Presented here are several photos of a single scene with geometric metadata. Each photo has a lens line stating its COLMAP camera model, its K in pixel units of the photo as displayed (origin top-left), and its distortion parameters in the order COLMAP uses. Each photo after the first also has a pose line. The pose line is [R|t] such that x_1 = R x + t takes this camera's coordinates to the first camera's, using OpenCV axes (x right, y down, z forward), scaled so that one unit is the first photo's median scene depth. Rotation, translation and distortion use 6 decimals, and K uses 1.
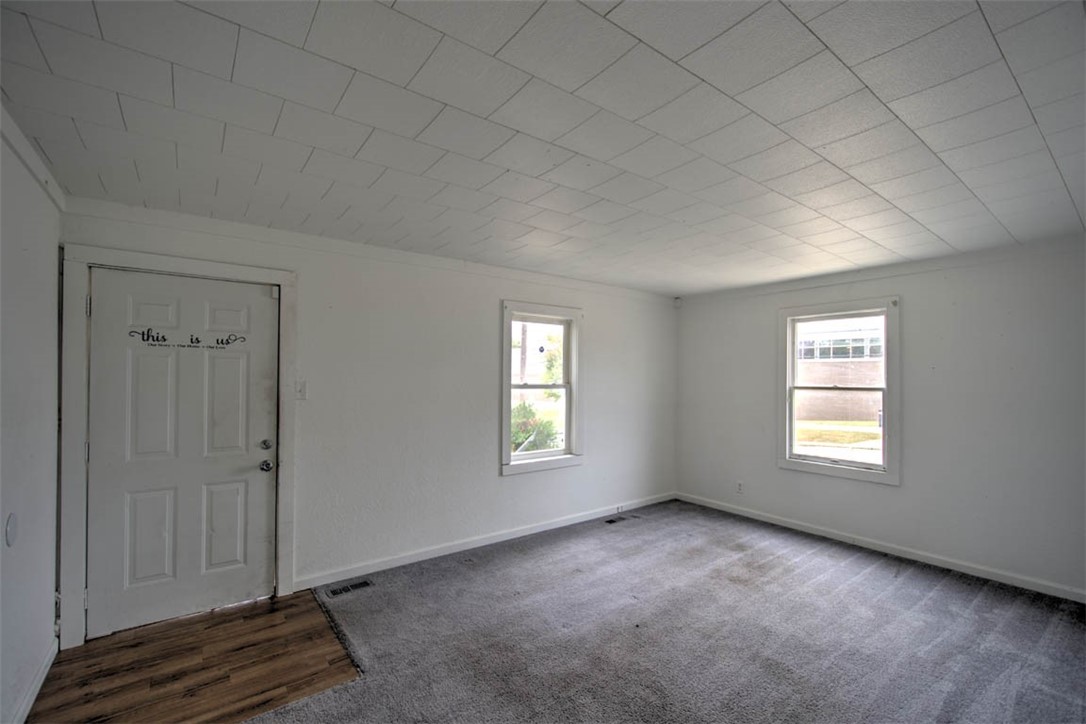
lens RADIAL K [[463.1, 0, 539.6], [0, 463.1, 366.6], [0, 0, 1]] dist [0.005181, -0.004470]
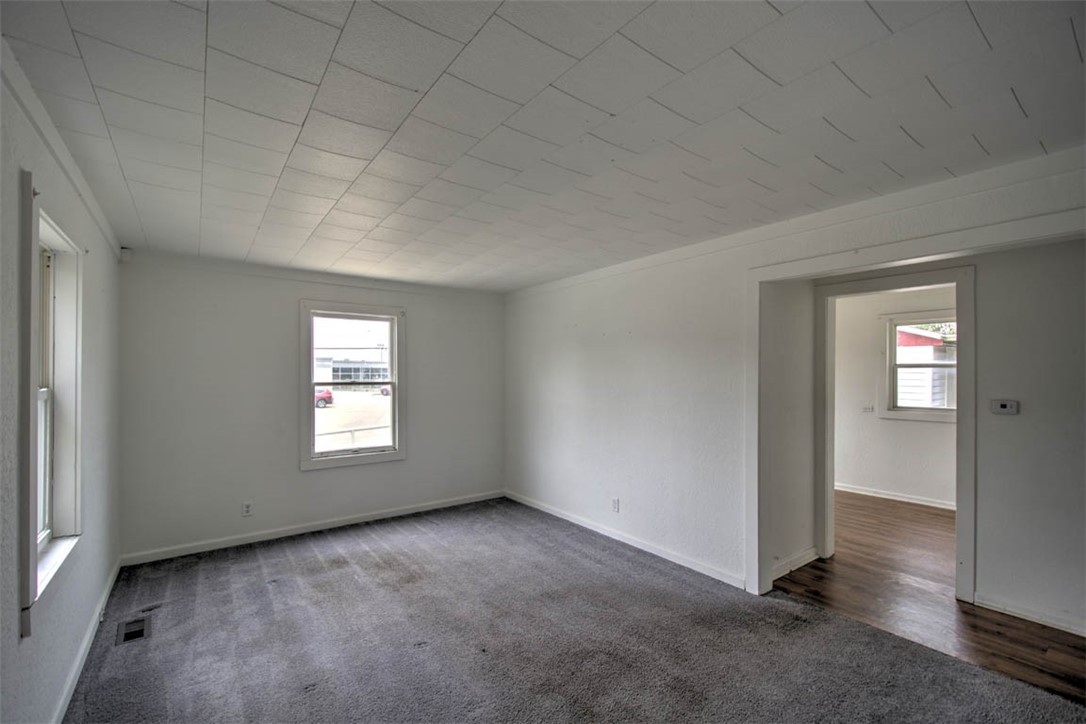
lens RADIAL K [[463.1, 0, 543.4], [0, 463.1, 368.1], [0, 0, 1]] dist [0.005181, -0.004470]
pose [[0.002919, 0.006380, 0.999975, -0.477662], [-0.022122, 0.999735, -0.006313, 0.009573], [-0.999751, -0.022103, 0.003060, 0.615897]]
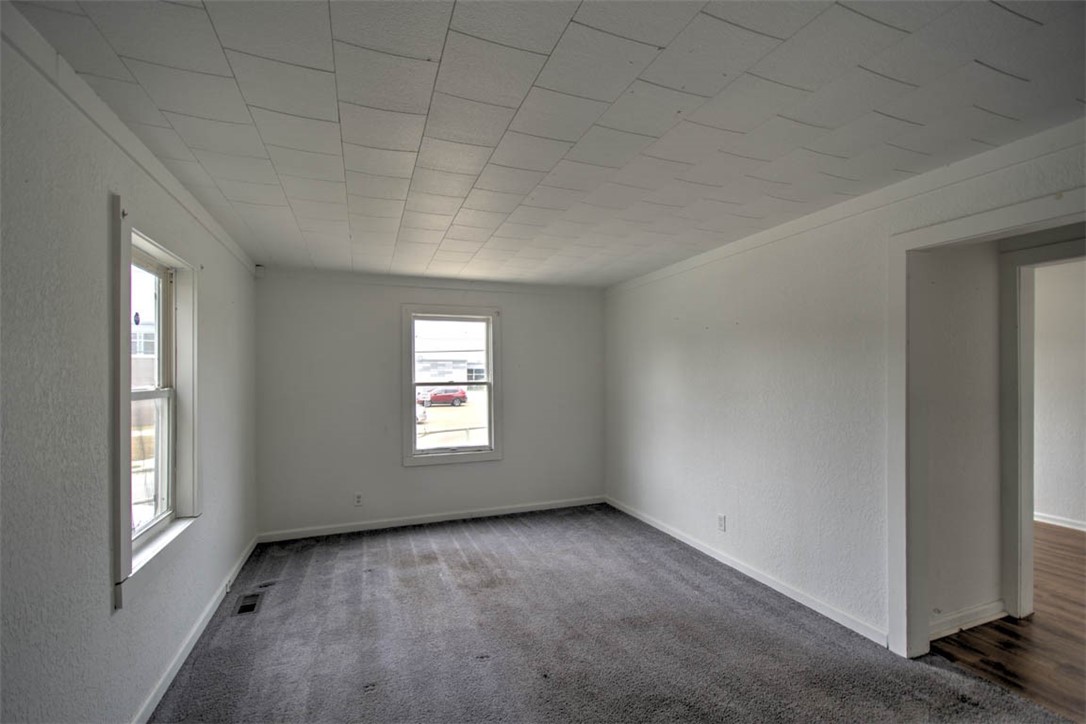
lens RADIAL K [[463.1, 0, 541.9], [0, 463.1, 369.7], [0, 0, 1]] dist [0.005181, -0.004470]
pose [[0.273051, 0.001733, 0.961998, -0.401413], [-0.013507, 0.999907, 0.002032, 0.010100], [-0.961905, -0.013549, 0.273049, 0.543766]]
